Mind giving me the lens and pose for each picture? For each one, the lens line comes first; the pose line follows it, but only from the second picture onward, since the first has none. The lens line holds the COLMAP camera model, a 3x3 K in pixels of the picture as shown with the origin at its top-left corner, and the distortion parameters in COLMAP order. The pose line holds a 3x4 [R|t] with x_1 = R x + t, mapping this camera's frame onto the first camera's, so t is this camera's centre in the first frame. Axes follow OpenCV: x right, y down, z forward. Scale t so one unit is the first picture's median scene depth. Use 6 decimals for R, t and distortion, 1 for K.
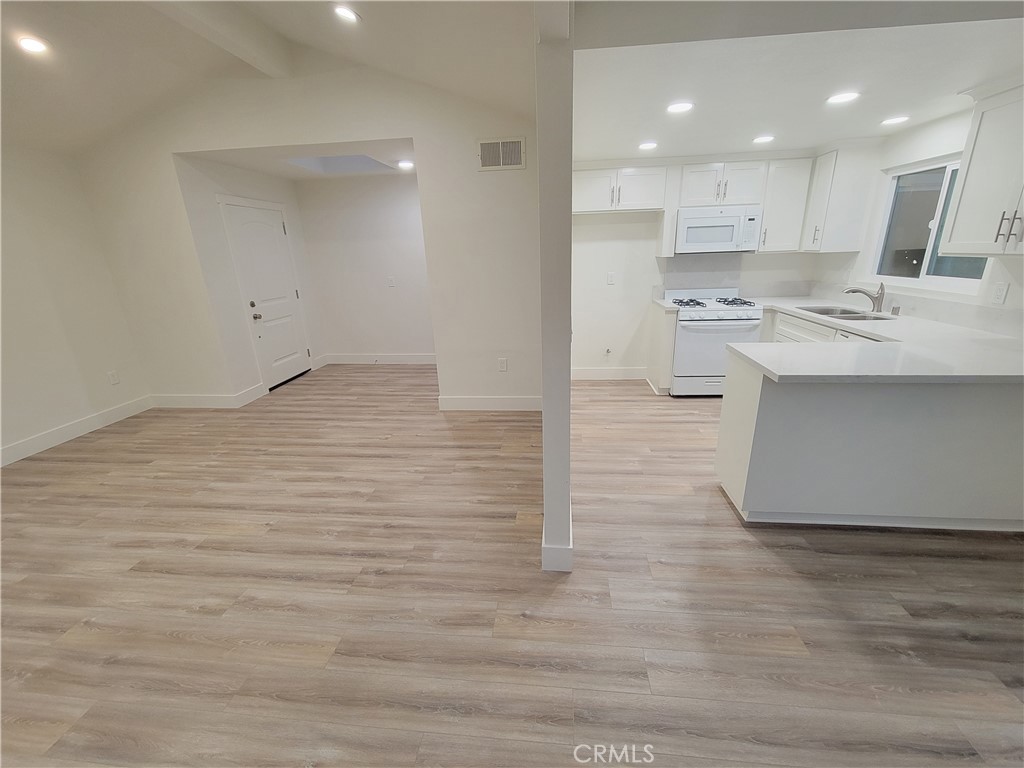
lens RADIAL K [[424.8, 0, 508.5], [0, 424.8, 386.8], [0, 0, 1]] dist [-0.000388, -0.000789]
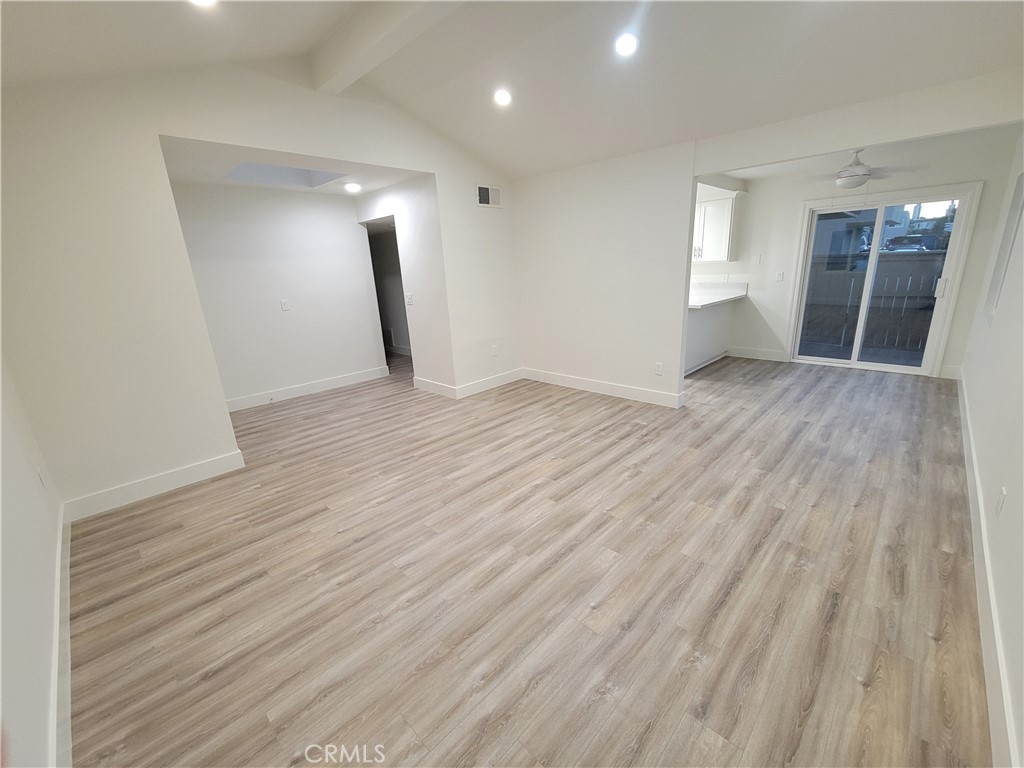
lens RADIAL K [[429.4, 0, 518.1], [0, 429.4, 388.4], [0, 0, 1]] dist [0.001719, -0.000096]
pose [[0.603880, -0.215365, 0.767429, -1.448844], [0.269657, 0.961234, 0.057563, 0.003960], [-0.750076, 0.172182, 0.638545, 0.167111]]
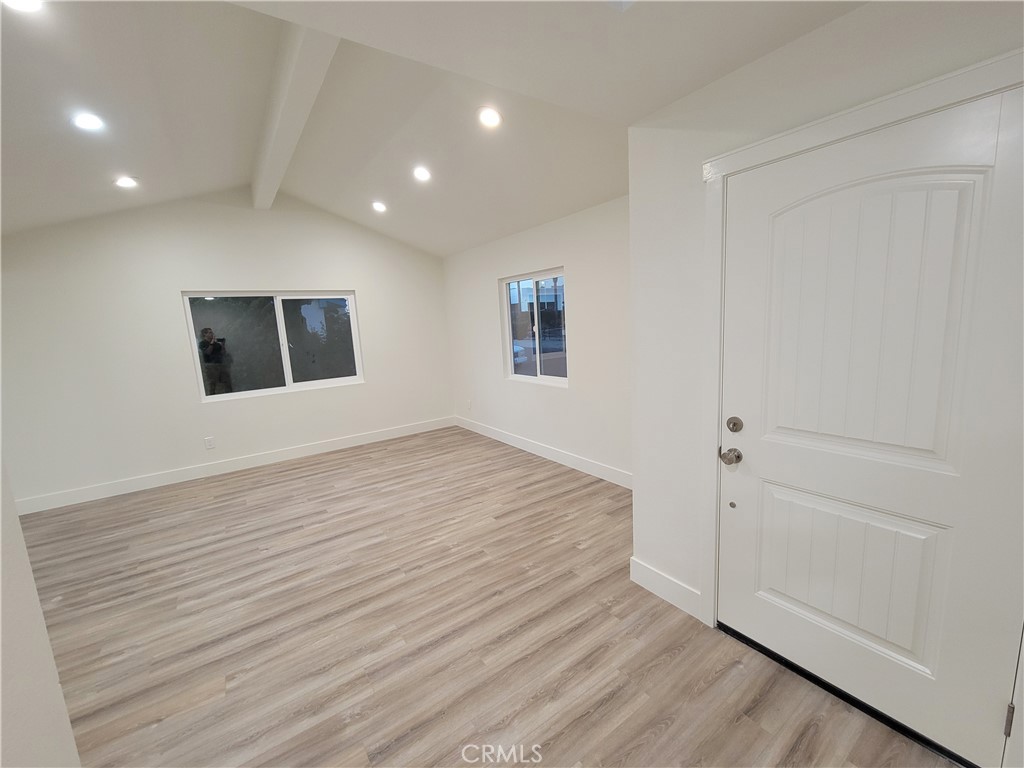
lens RADIAL K [[420.4, 0, 517.2], [0, 420.4, 386.9], [0, 0, 1]] dist [0.000227, -0.000237]
pose [[-0.735860, 0.179126, -0.653012, -0.352241], [-0.129414, 0.909396, 0.395287, -0.592153], [0.664652, 0.375384, -0.646006, 1.855528]]
